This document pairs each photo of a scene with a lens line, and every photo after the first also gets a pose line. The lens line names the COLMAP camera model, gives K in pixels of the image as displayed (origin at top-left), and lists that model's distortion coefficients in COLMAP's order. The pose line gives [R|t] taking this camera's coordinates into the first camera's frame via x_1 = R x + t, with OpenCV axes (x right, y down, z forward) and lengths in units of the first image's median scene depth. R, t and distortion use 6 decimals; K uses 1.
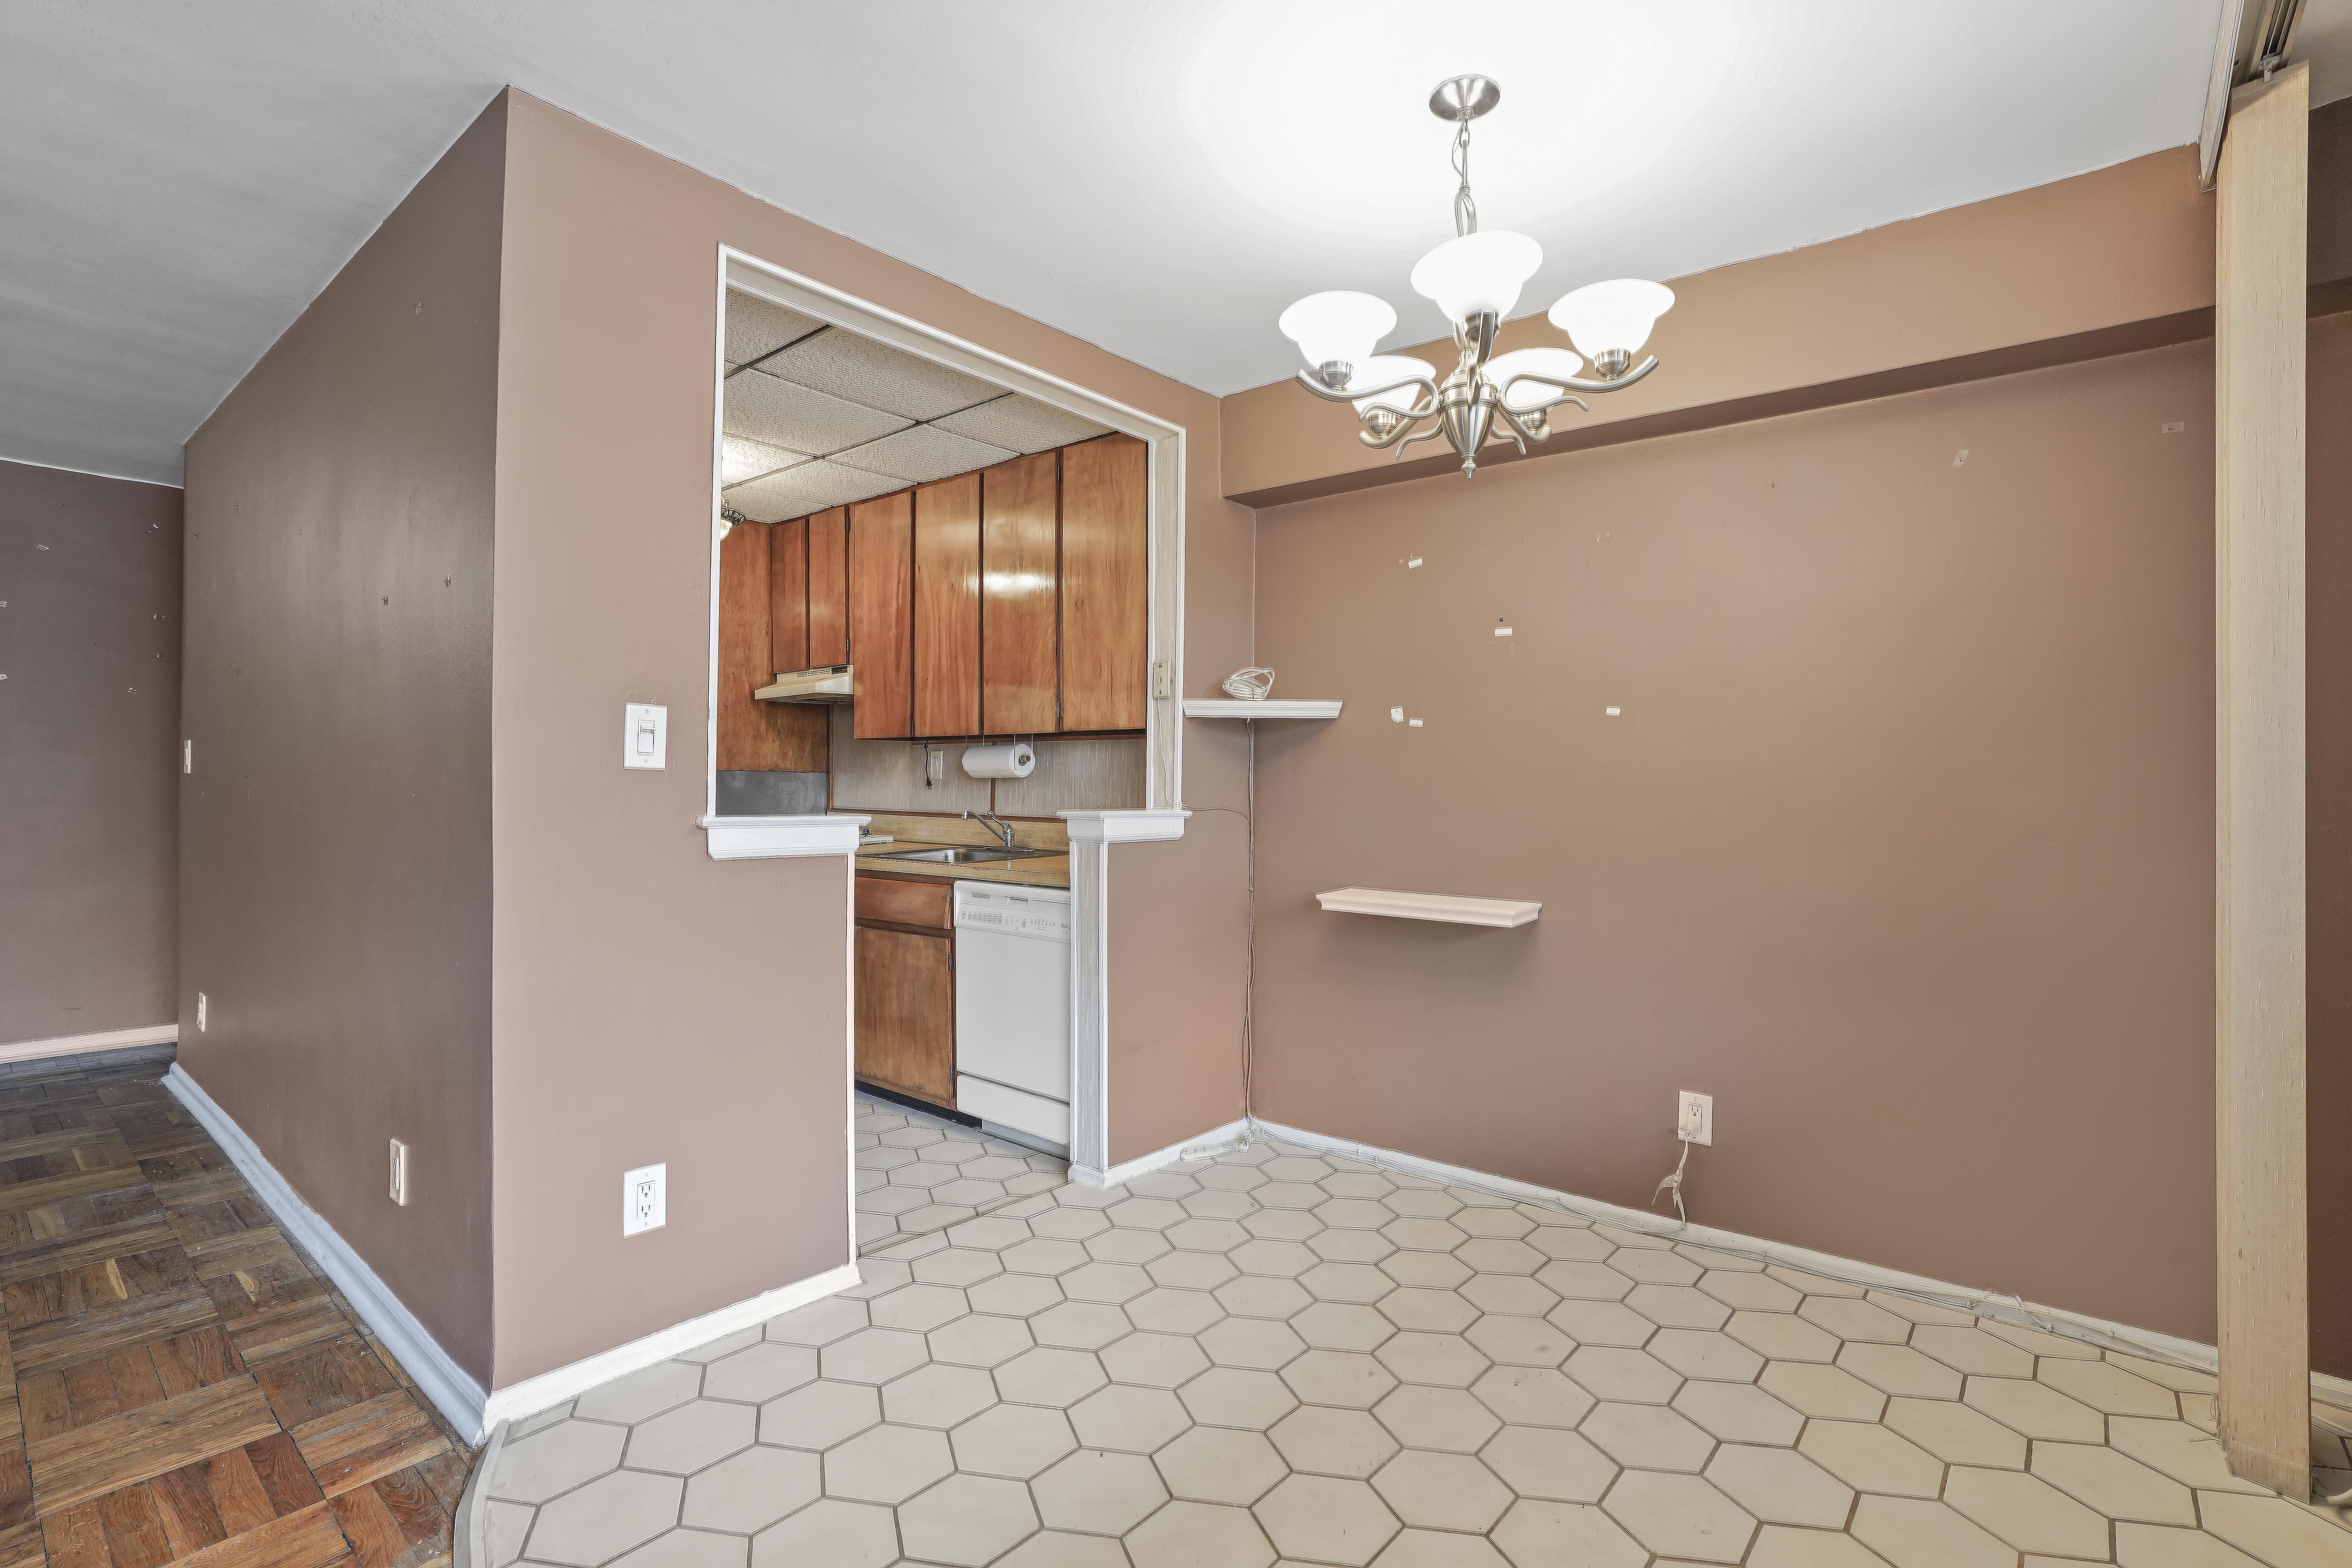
lens RADIAL K [[1089.6, 0, 1193.6], [0, 1089.6, 789.2], [0, 0, 1]] dist [-0.059574, 0.029345]
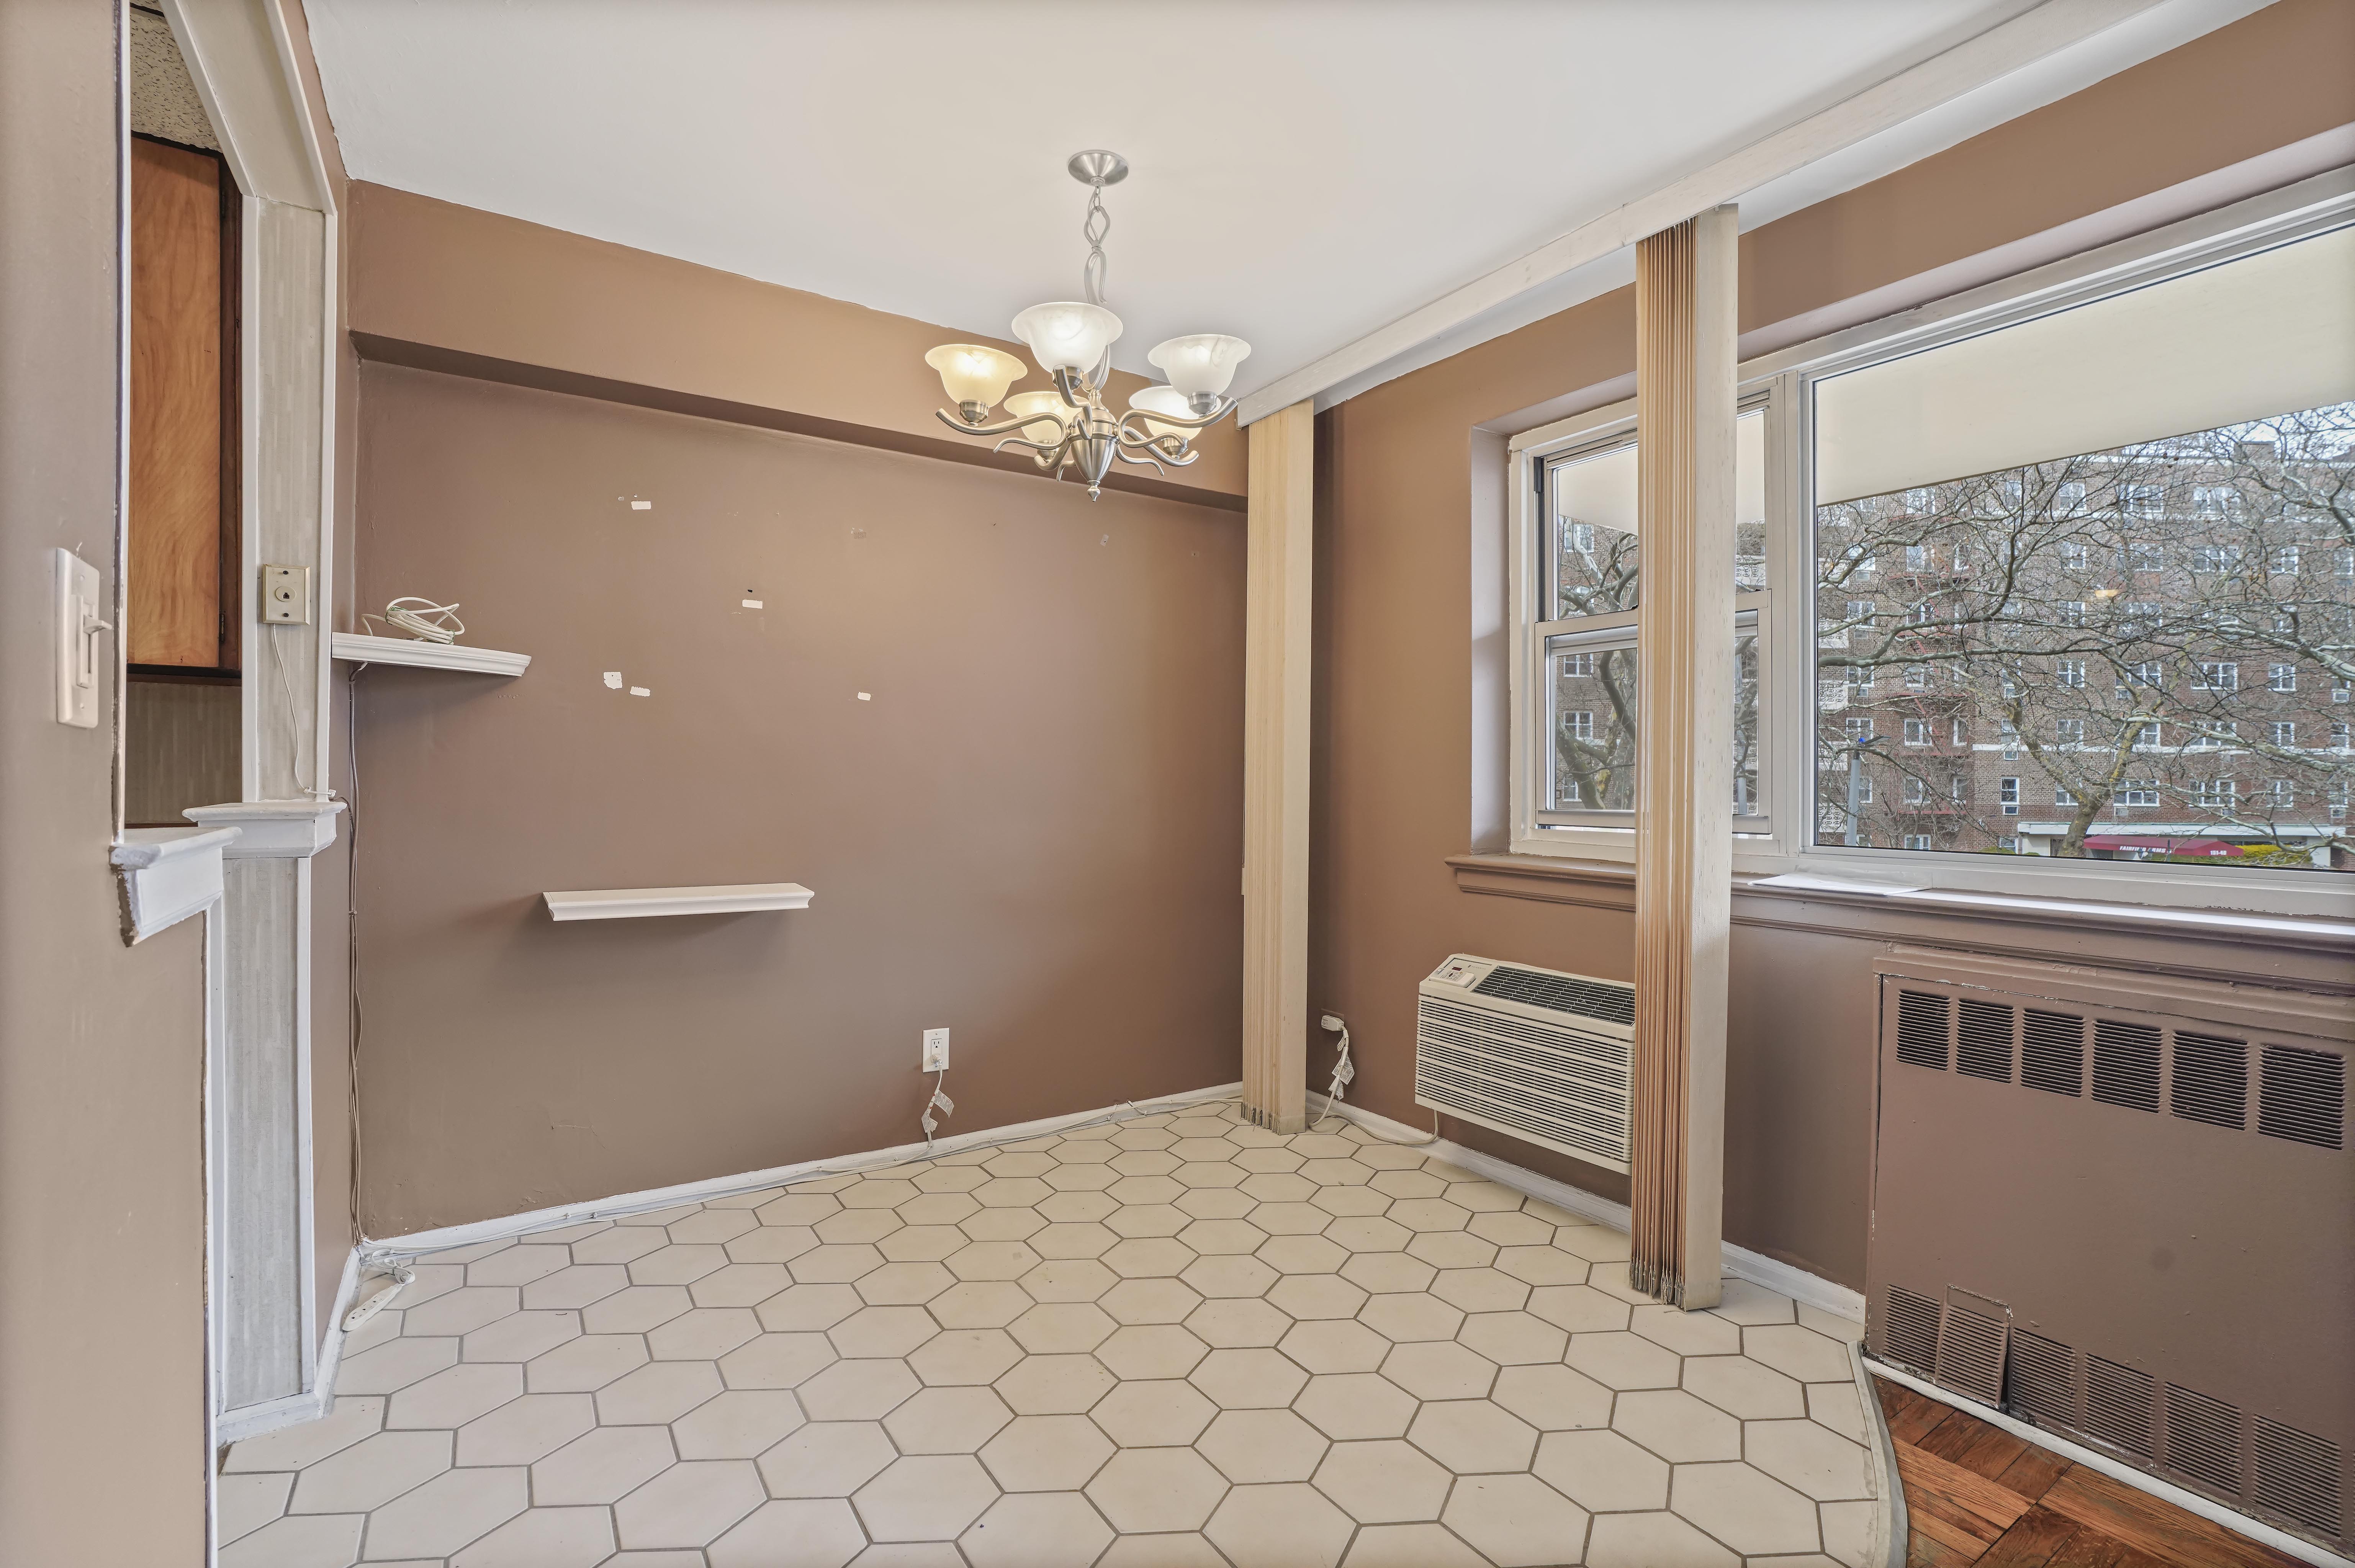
lens RADIAL K [[1103.6, 0, 1187.6], [0, 1103.6, 765.5], [0, 0, 1]] dist [-0.058395, 0.029129]
pose [[0.285451, 0.000608, 0.958393, -0.539941], [-0.004066, 0.999992, 0.000577, -0.004174], [-0.958385, -0.004061, 0.285451, 0.356073]]
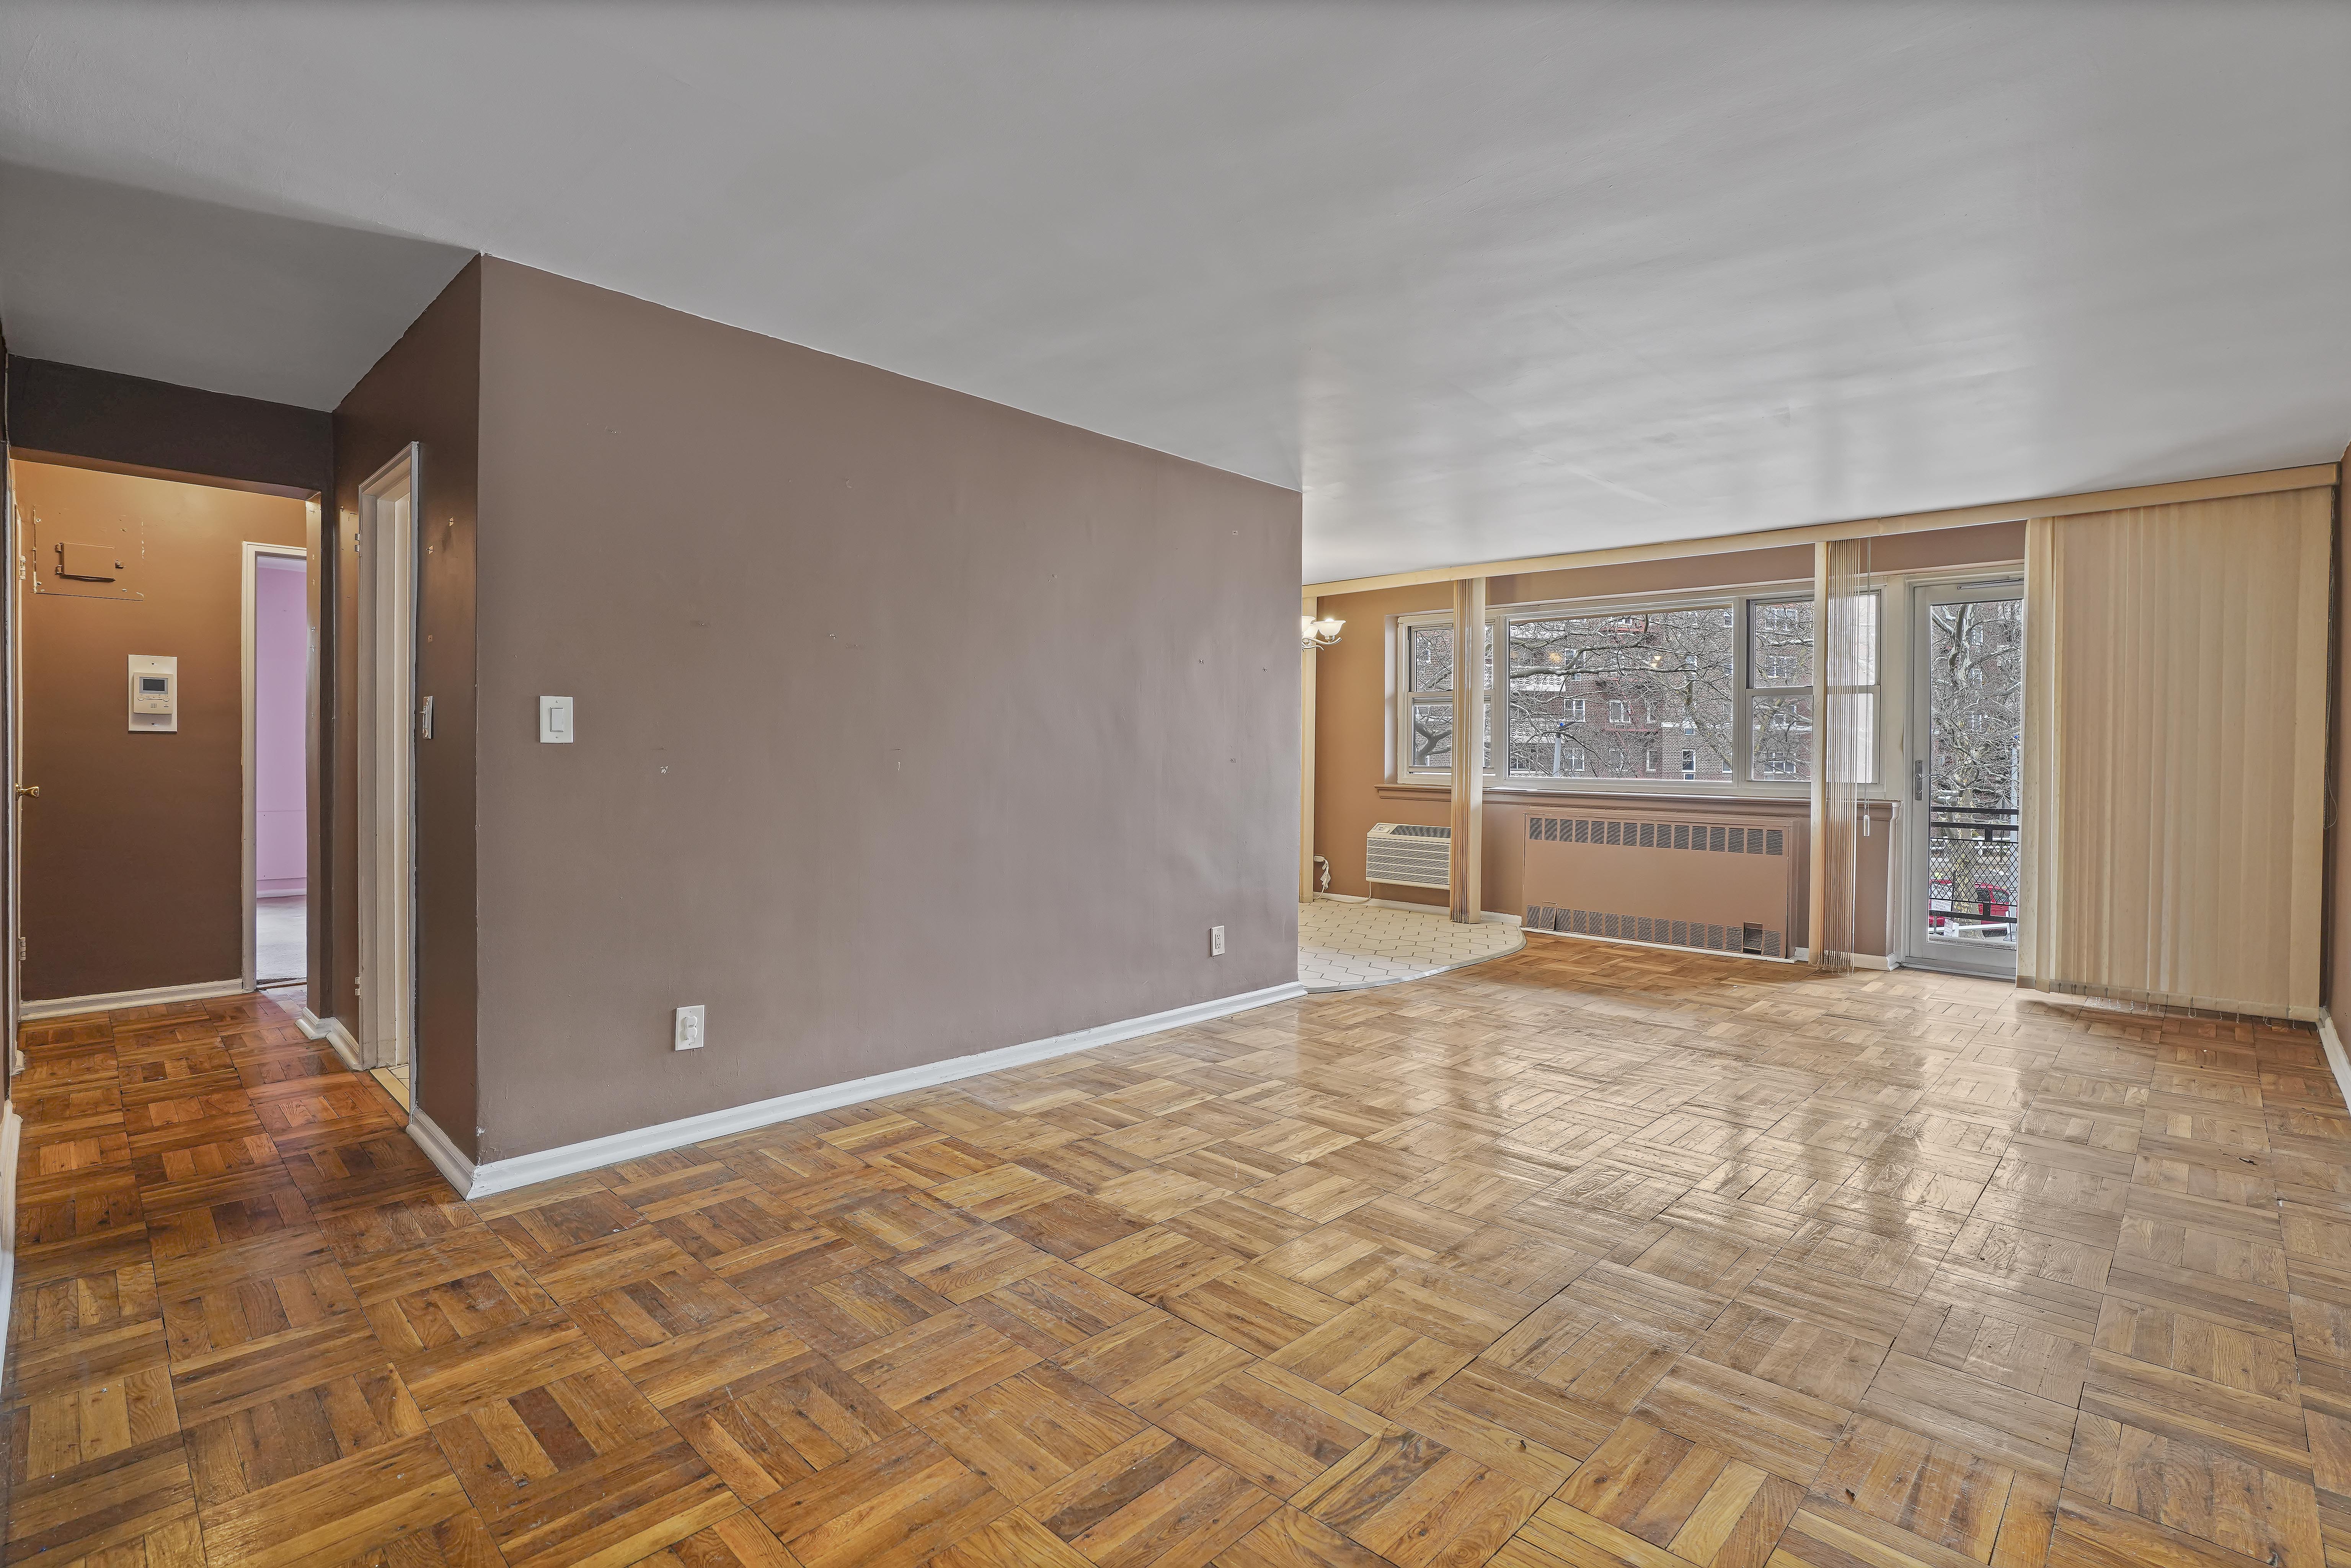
lens RADIAL K [[1101.7, 0, 1185.5], [0, 1101.7, 765.5], [0, 0, 1]] dist [-0.058395, 0.029129]
pose [[0.079630, -0.025572, 0.996496, -2.185167], [-0.008534, 0.999617, 0.026334, -0.029642], [-0.996788, -0.010601, 0.079381, 0.674640]]
